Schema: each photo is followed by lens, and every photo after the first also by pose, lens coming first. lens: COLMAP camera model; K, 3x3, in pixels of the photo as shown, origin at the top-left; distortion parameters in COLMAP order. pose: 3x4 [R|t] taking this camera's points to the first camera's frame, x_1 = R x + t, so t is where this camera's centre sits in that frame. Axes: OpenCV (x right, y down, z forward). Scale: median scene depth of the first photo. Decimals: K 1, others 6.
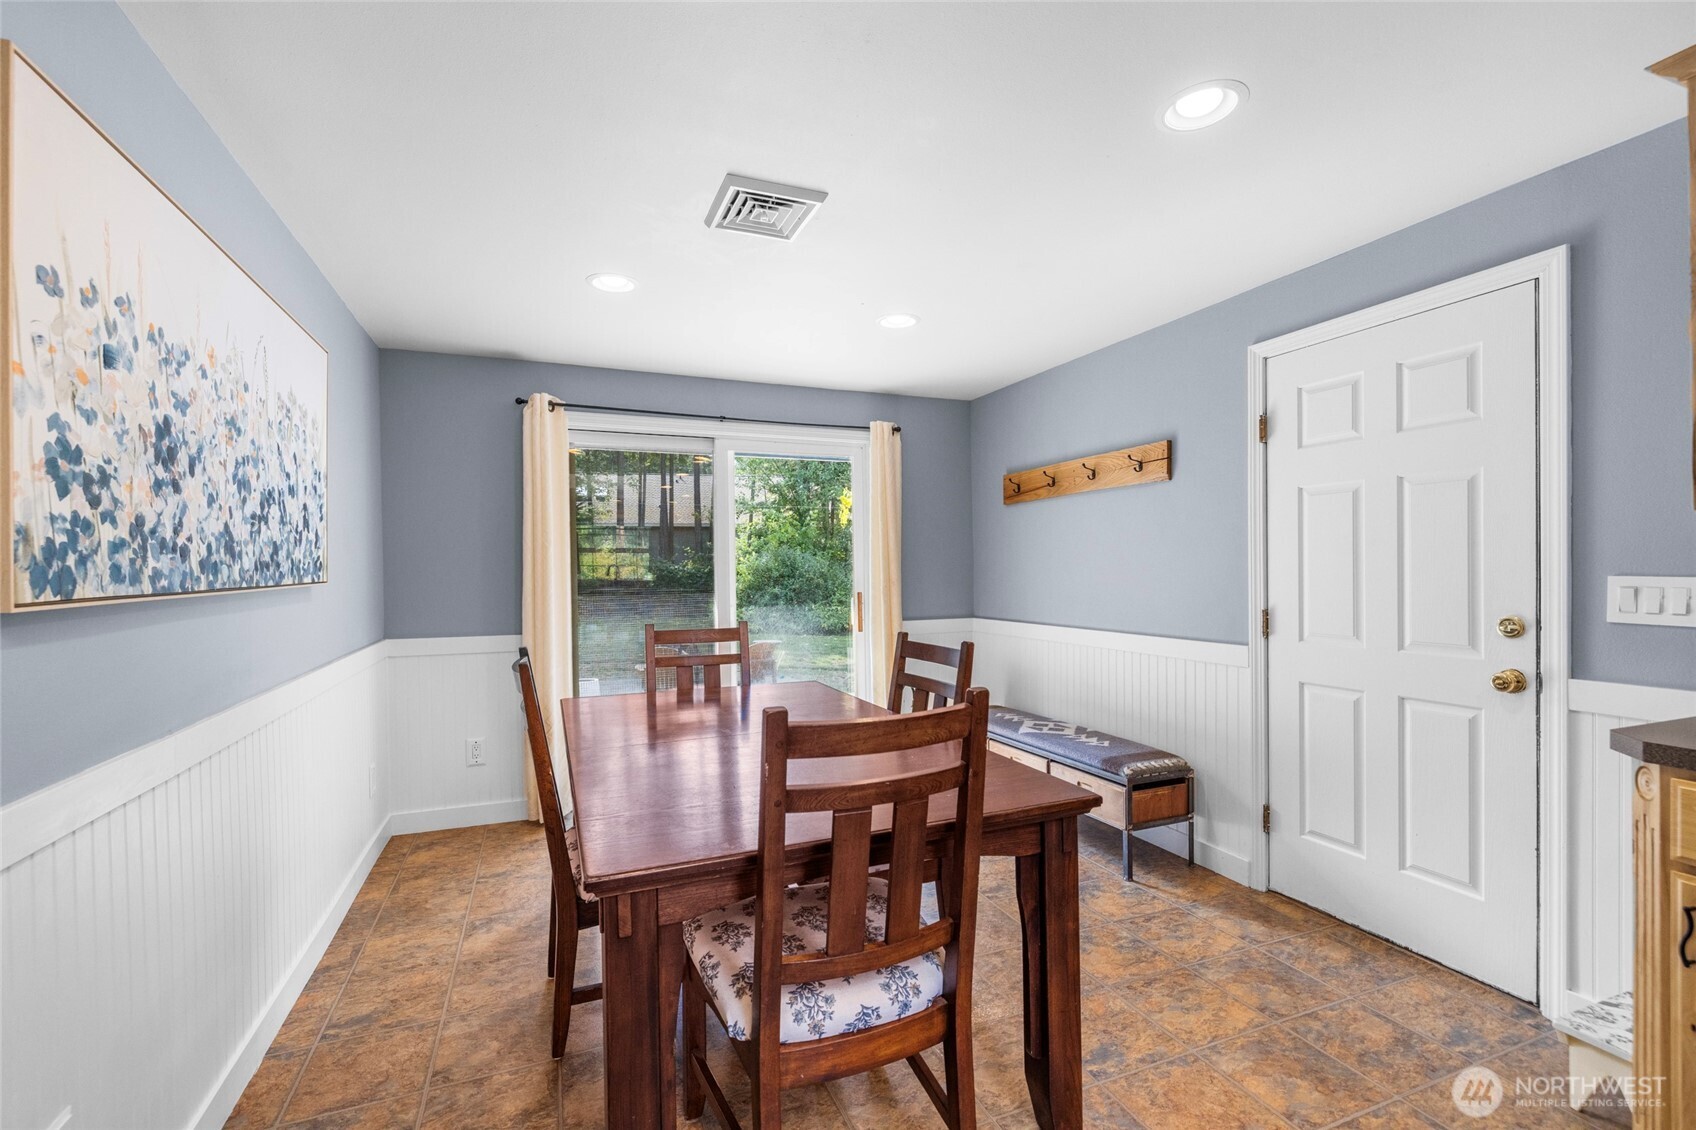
lens RADIAL K [[726.8, 0, 843.0], [0, 726.8, 567.6], [0, 0, 1]] dist [0.002084, 0.000069]
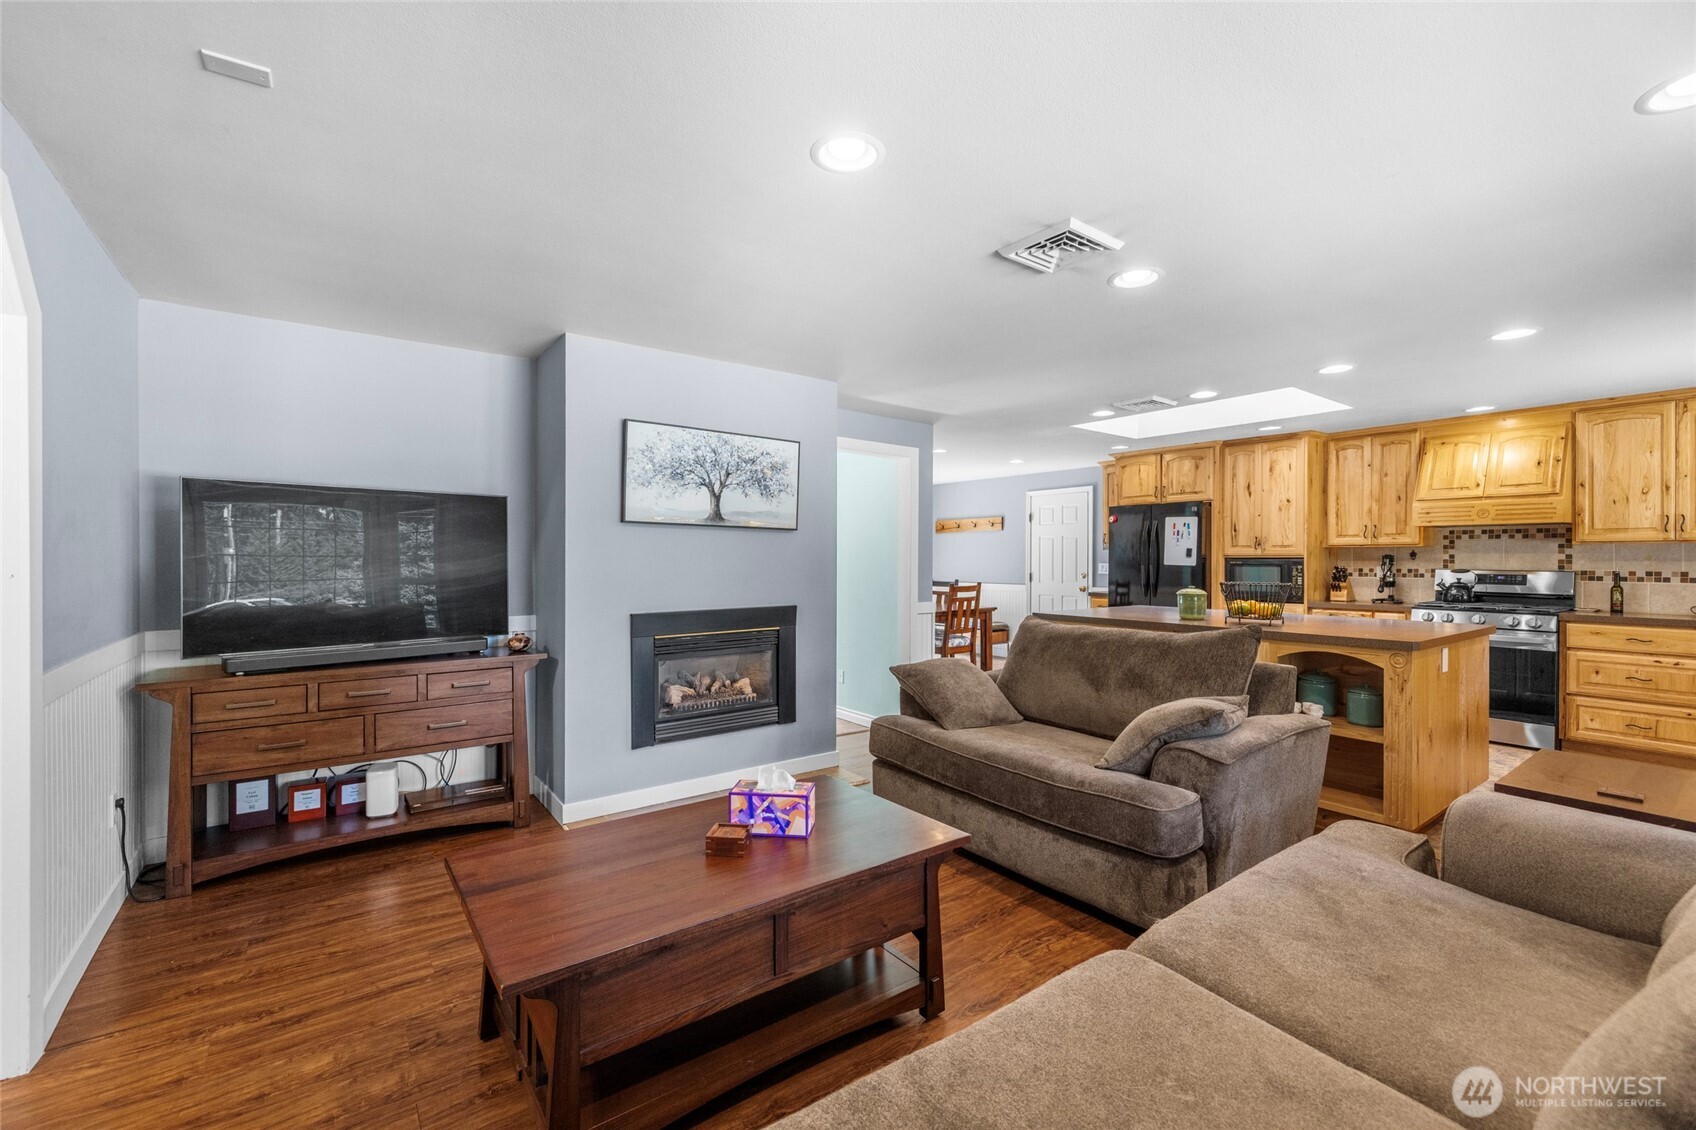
lens RADIAL K [[726.8, 0, 850.7], [0, 726.8, 561.7], [0, 0, 1]] dist [0.002084, 0.000069]
pose [[0.968044, 0.000181, 0.250779, -1.464212], [-0.002142, 0.999969, 0.007544, -0.026941], [-0.250770, -0.007840, 0.968015, -2.805080]]
